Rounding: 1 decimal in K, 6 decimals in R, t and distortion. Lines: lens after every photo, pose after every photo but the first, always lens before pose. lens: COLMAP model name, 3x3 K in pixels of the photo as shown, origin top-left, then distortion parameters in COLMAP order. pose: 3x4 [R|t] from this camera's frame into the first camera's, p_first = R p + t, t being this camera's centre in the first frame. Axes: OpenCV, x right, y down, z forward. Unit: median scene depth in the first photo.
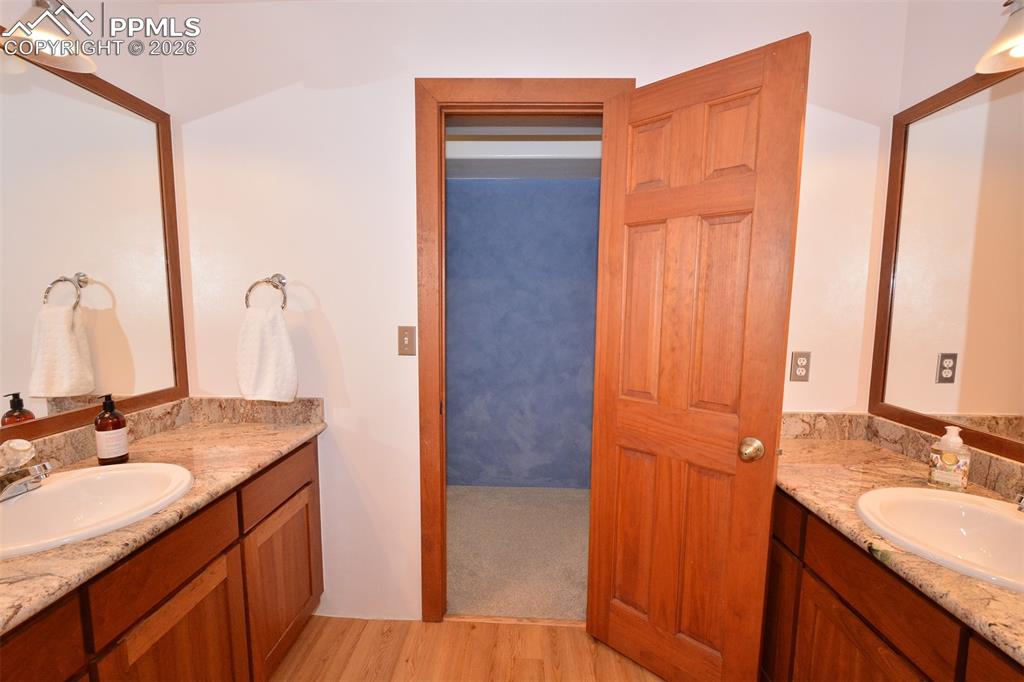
lens RADIAL K [[445.5, 0, 513.1], [0, 445.5, 350.4], [0, 0, 1]] dist [0.004945, -0.004270]
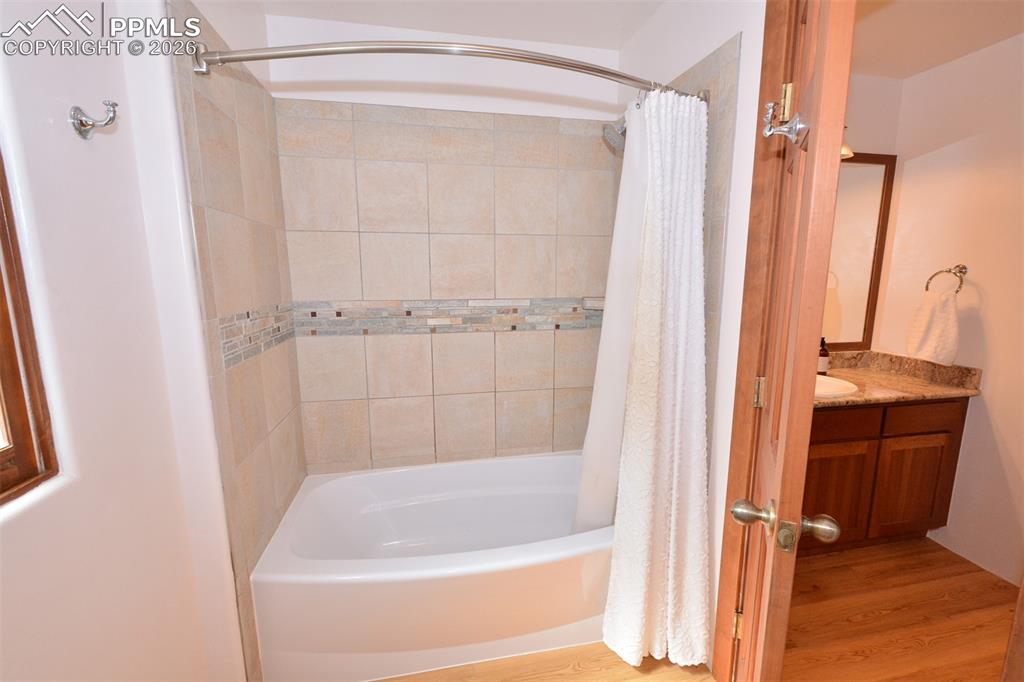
lens RADIAL K [[445.5, 0, 513.2], [0, 445.5, 346.0], [0, 0, 1]] dist [0.004945, -0.004270]
pose [[0.227558, 0.158090, -0.960846, 0.442180], [-0.099559, 0.985340, 0.138542, 0.005881], [0.968662, 0.064134, 0.239961, -0.522807]]
